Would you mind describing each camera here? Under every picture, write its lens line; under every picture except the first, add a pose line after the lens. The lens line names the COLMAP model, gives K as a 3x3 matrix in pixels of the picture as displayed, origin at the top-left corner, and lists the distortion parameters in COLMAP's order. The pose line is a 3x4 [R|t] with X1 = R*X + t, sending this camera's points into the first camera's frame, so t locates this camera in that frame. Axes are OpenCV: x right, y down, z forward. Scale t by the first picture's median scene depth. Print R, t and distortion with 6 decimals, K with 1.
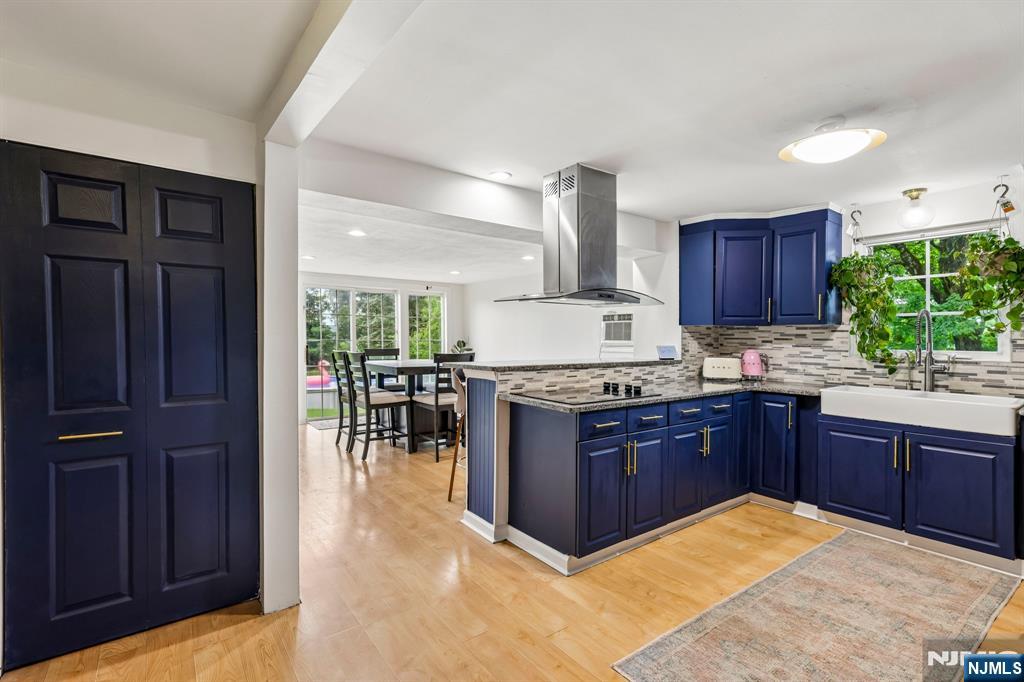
lens RADIAL K [[490.4, 0, 527.7], [0, 490.4, 344.8], [0, 0, 1]] dist [0.000701, 0.000306]
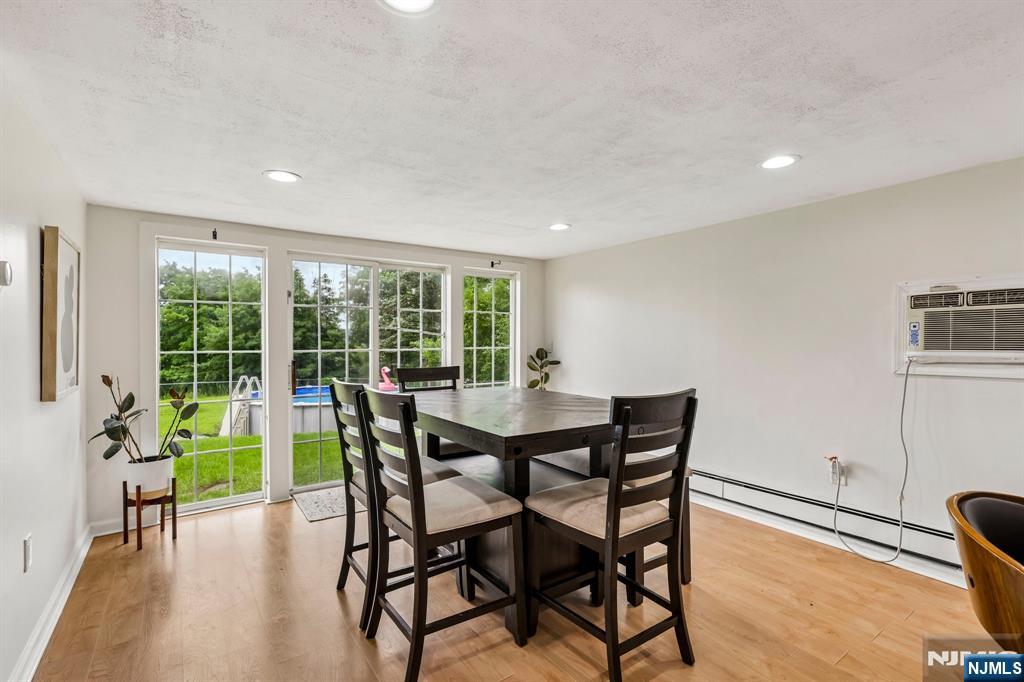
lens RADIAL K [[474.3, 0, 512.0], [0, 474.3, 341.0], [0, 0, 1]] dist [0.072011, 0.000061]
pose [[0.998548, -0.008118, -0.053259, -0.296767], [0.007425, 0.999886, -0.013183, -0.022636], [0.053360, 0.012768, 0.998494, 0.806328]]
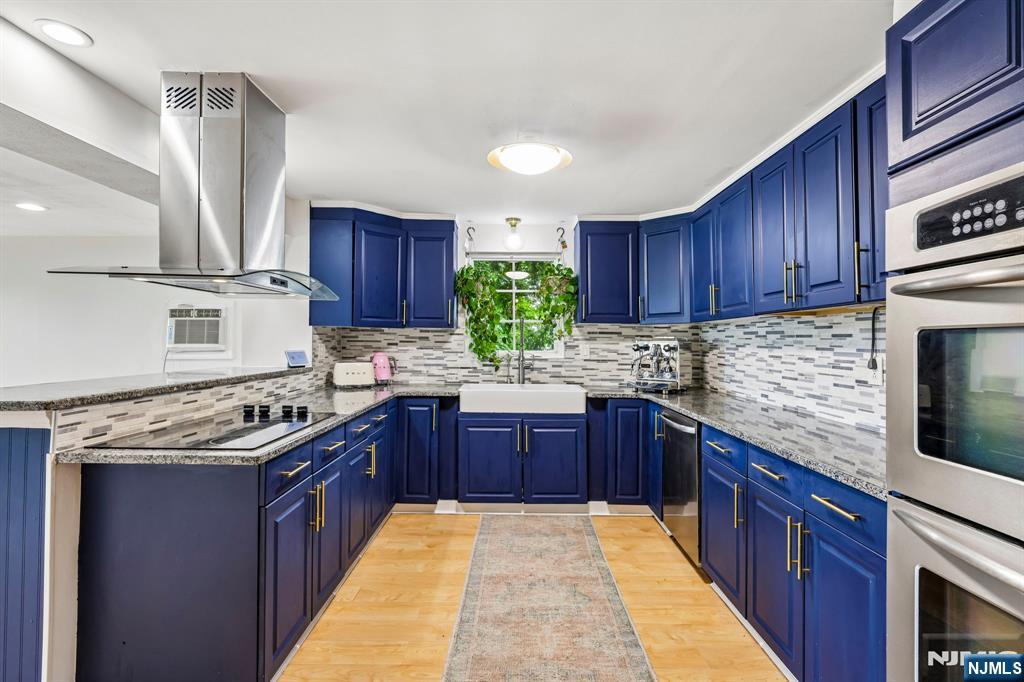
lens RADIAL K [[475.0, 0, 512.0], [0, 475.0, 341.0], [0, 0, 1]] dist [-0.000926, 0.000453]
pose [[0.613301, -0.004559, 0.789836, -0.139070], [0.010048, 0.999947, -0.002030, -0.010076], [-0.789785, 0.009182, 0.613315, 0.269716]]
